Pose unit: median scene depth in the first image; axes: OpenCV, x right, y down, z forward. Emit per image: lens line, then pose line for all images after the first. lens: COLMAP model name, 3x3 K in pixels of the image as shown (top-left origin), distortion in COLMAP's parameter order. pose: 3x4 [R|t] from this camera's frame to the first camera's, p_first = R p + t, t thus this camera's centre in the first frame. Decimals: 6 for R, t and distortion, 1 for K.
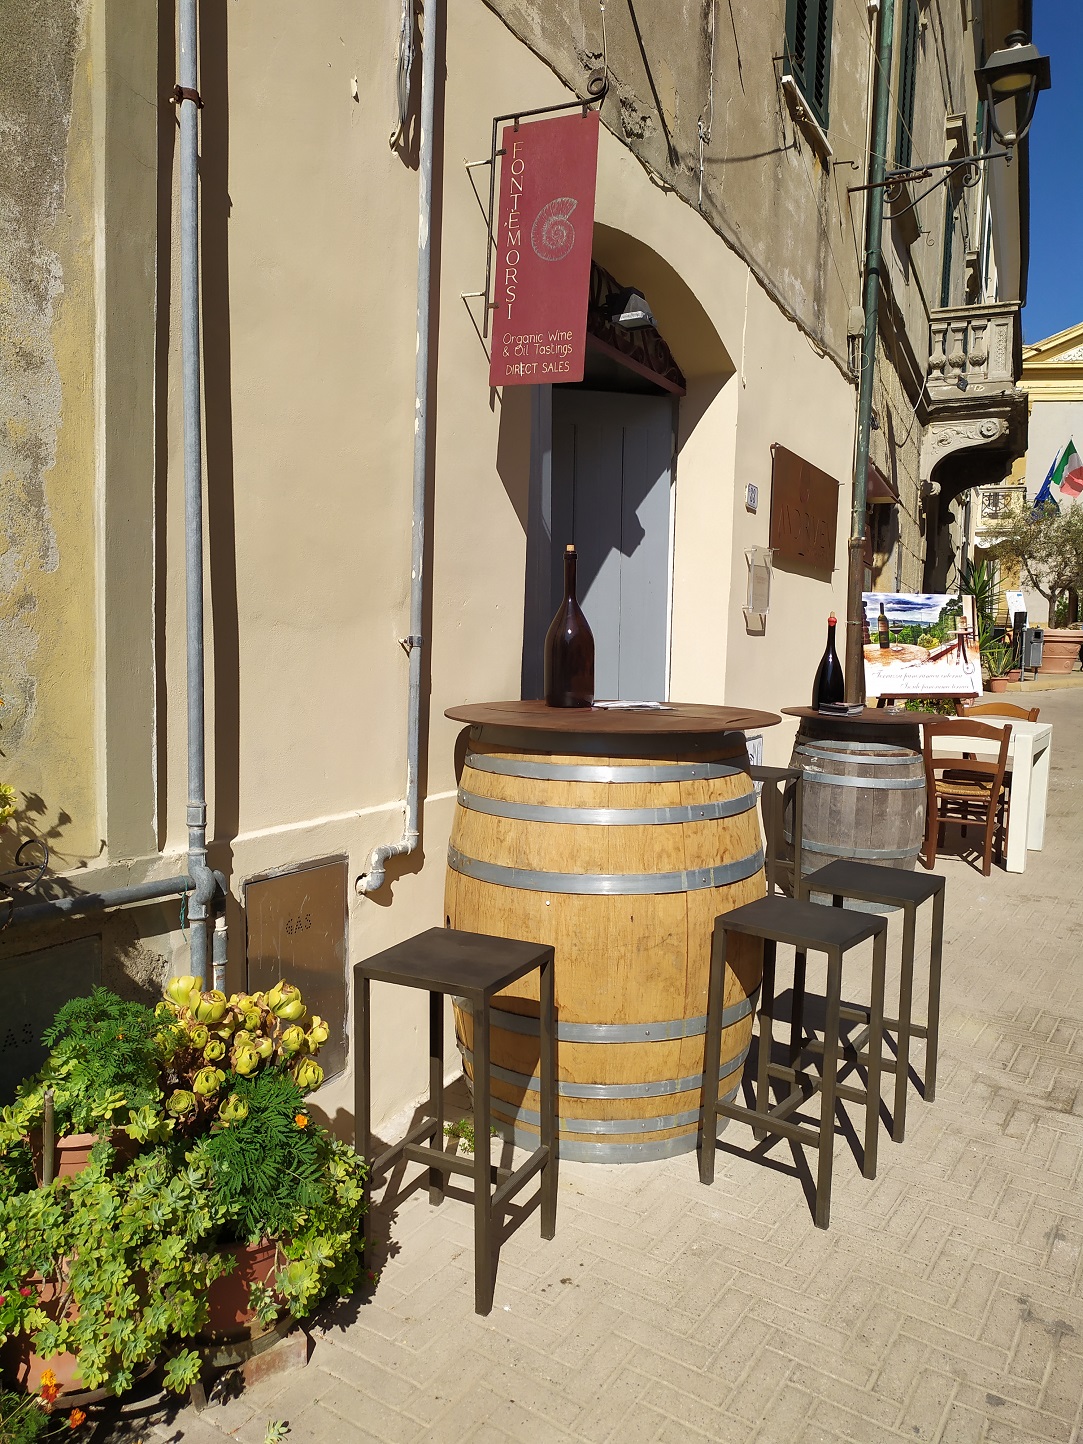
lens RADIAL K [[1024.6, 0, 540.8], [0, 1024.6, 727.4], [0, 0, 1]] dist [0.072711, -0.002411]
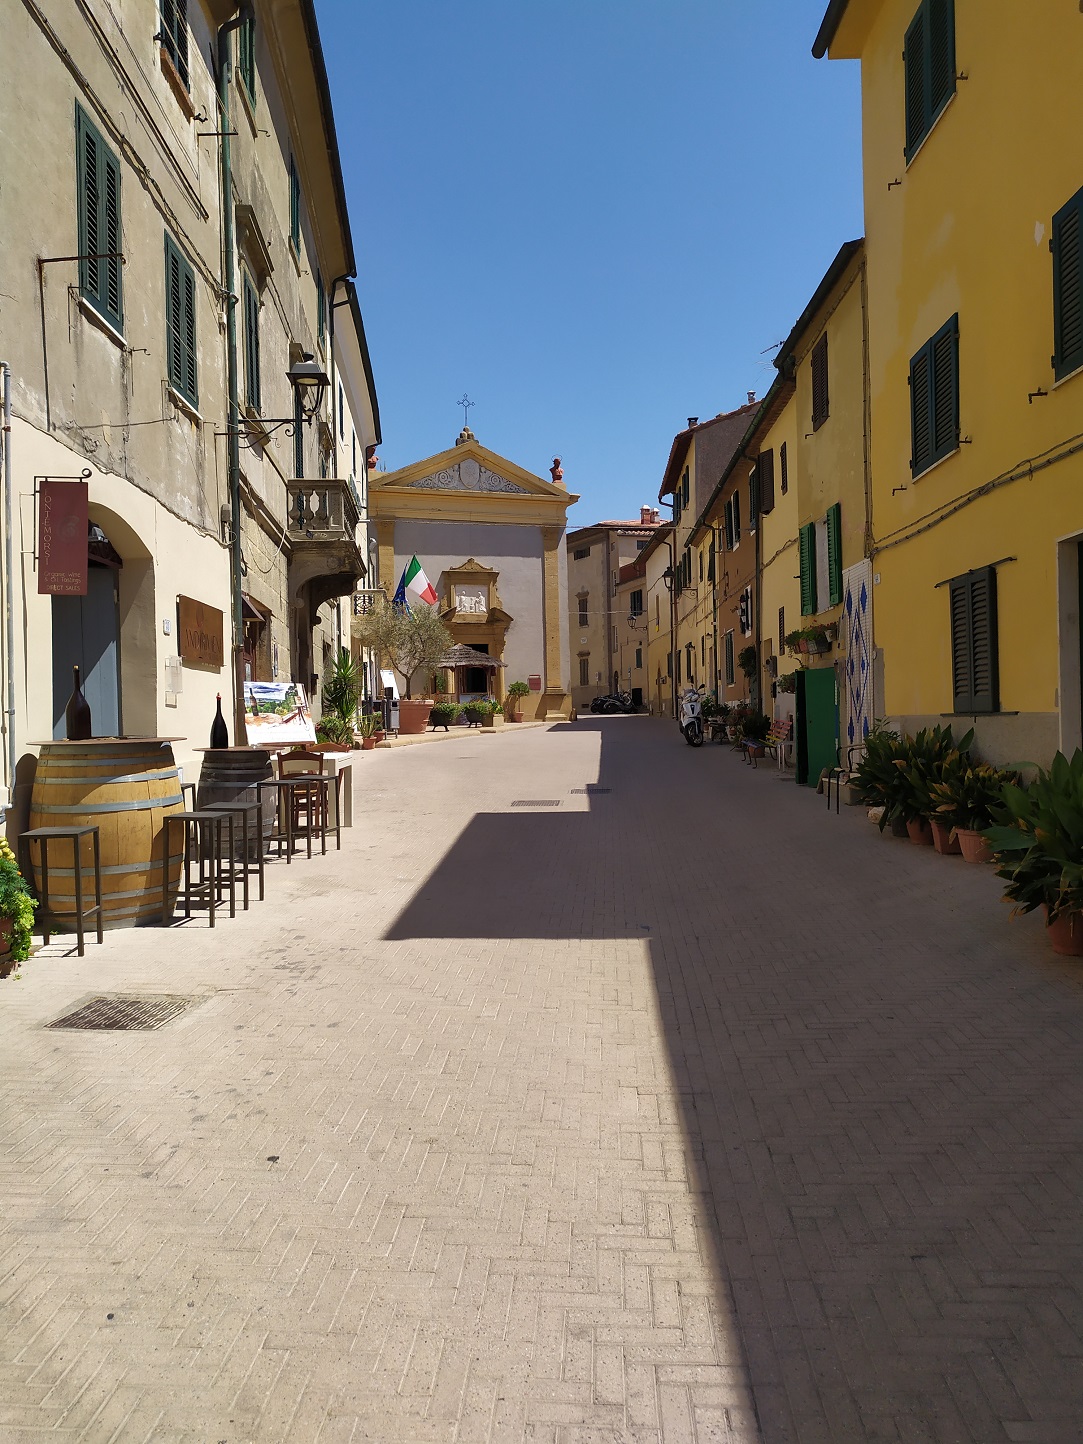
lens RADIAL K [[1024.6, 0, 545.2], [0, 1024.6, 729.0], [0, 0, 1]] dist [0.072711, -0.002411]
pose [[0.849273, -0.024031, 0.527406, -0.136924], [0.061291, 0.996697, -0.053283, 0.059734], [-0.524384, 0.077577, 0.847941, -0.622277]]
